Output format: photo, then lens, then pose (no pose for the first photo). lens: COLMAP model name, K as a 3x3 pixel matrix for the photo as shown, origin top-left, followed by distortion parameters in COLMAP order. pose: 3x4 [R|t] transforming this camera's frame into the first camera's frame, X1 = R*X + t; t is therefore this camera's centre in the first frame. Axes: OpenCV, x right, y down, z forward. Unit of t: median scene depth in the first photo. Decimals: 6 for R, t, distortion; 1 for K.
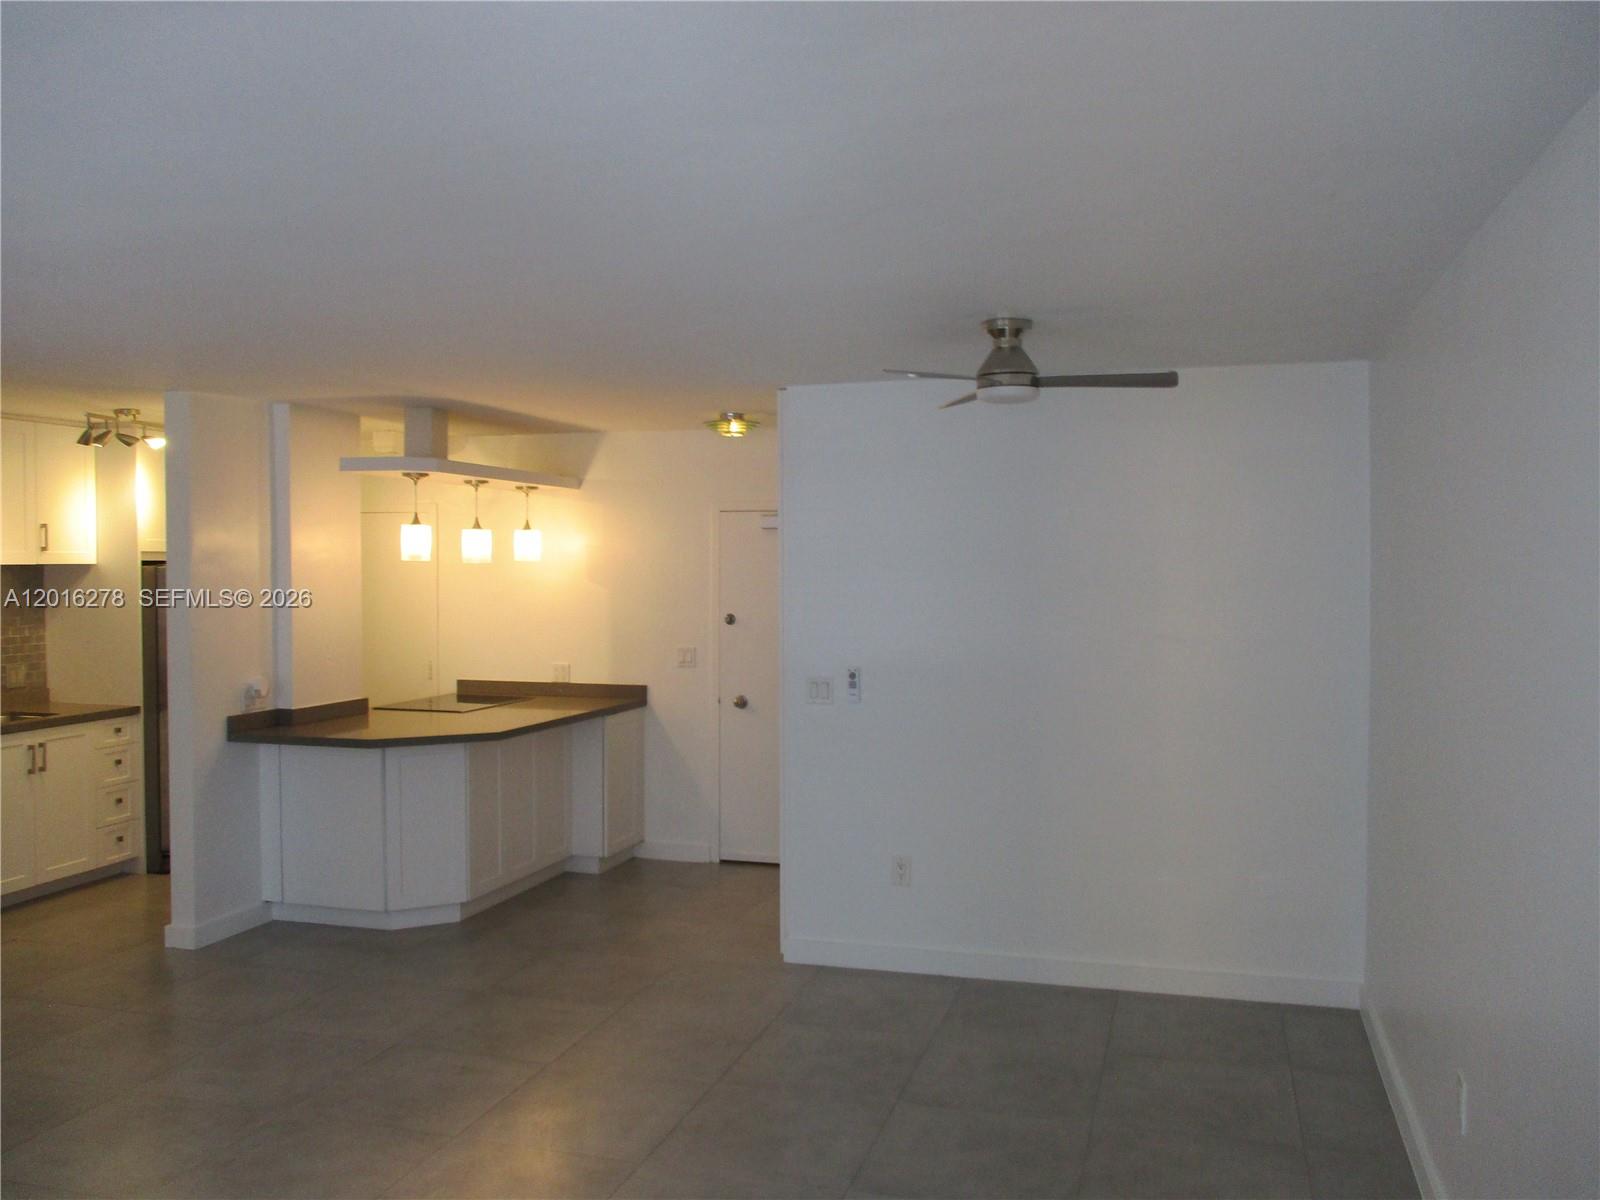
lens RADIAL K [[1319.4, 0, 787.5], [0, 1319.4, 589.3], [0, 0, 1]] dist [-0.045400, 0.029056]
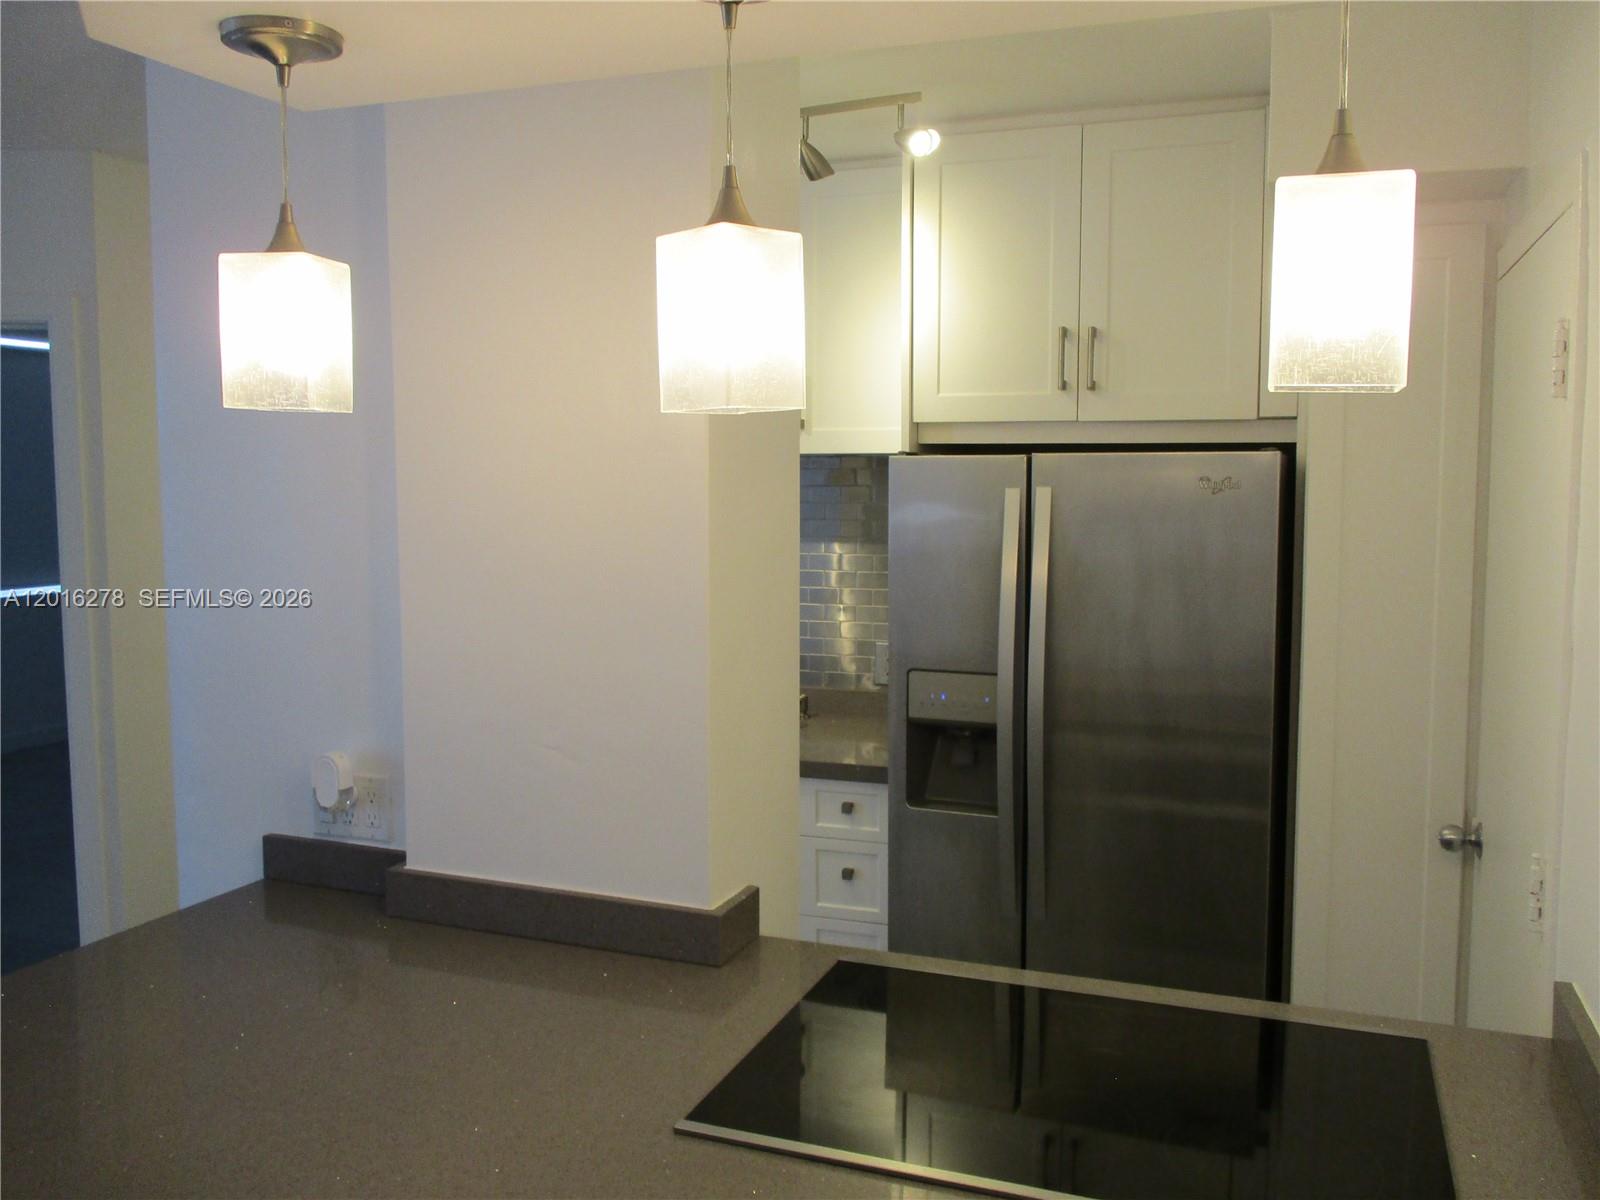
lens RADIAL K [[1319.4, 0, 803.4], [0, 1319.4, 600.8], [0, 0, 1]] dist [-0.045400, 0.029056]
pose [[-0.055145, 0.092584, -0.994177, -0.046825], [-0.020521, 0.995376, 0.093834, -0.010543], [0.998267, 0.025576, -0.052990, 1.006908]]
